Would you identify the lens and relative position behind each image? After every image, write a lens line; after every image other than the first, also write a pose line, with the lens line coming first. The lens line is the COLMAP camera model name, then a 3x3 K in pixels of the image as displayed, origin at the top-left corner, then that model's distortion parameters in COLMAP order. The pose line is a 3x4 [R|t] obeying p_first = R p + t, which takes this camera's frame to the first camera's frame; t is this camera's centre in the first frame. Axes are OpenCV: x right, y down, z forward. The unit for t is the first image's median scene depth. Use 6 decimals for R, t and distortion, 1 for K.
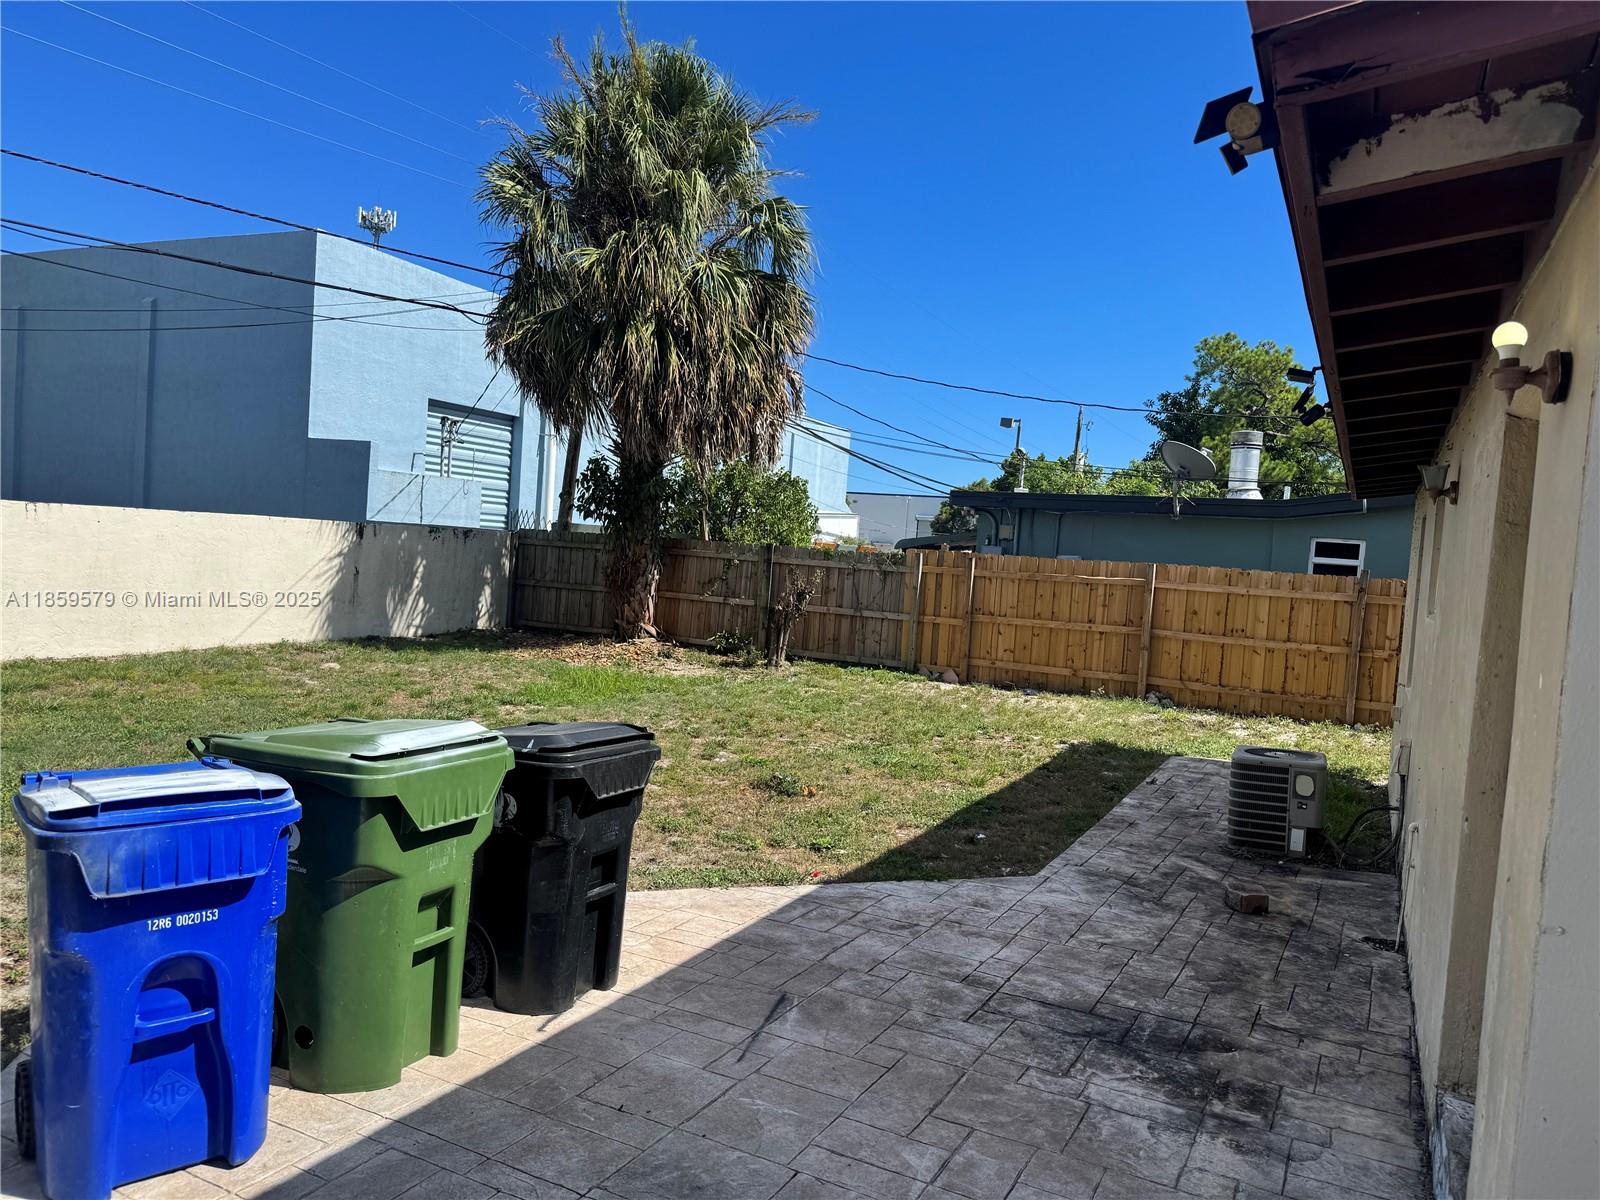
lens RADIAL K [[1123.0, 0, 813.8], [0, 1123.0, 595.5], [0, 0, 1]] dist [0.064604, -0.082049]
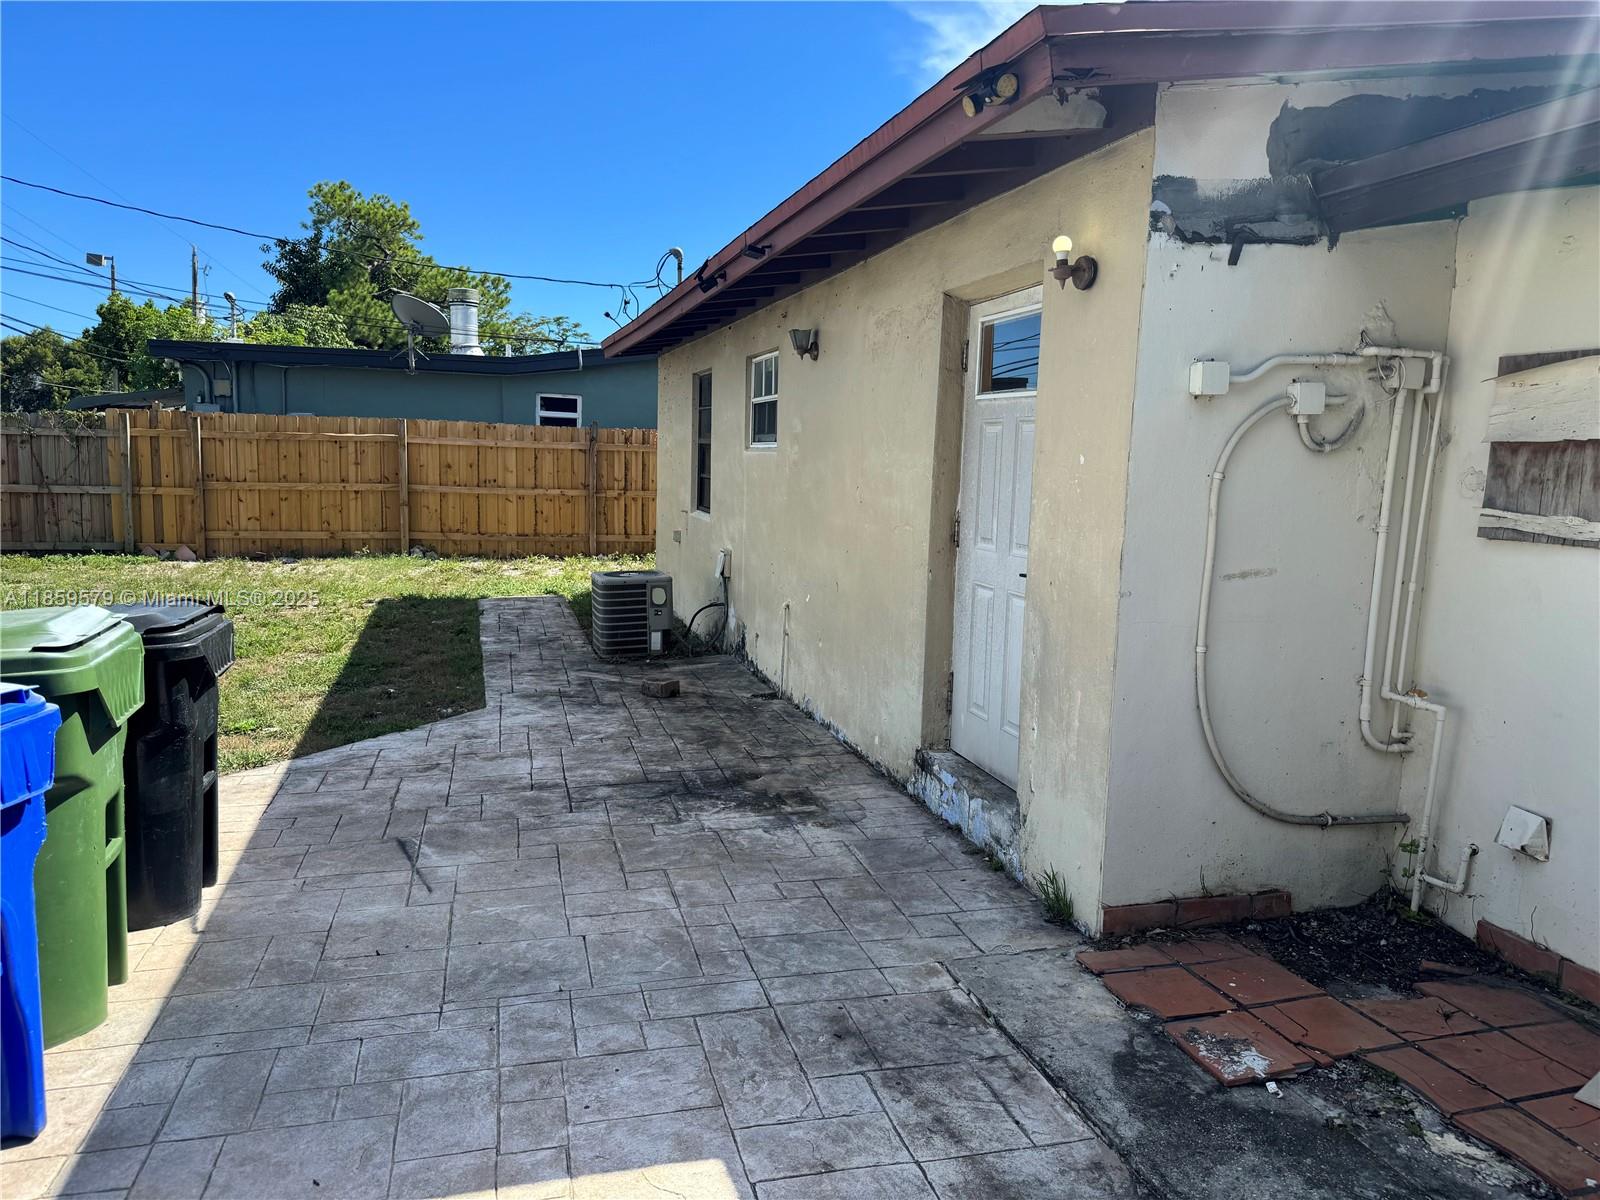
lens RADIAL K [[1123.0, 0, 824.3], [0, 1123.0, 586.9], [0, 0, 1]] dist [0.064604, -0.082049]
pose [[0.725323, -0.125530, 0.676867, -0.295992], [0.047866, 0.990051, 0.132320, 0.009166], [-0.686743, -0.063576, 0.724115, 0.012145]]
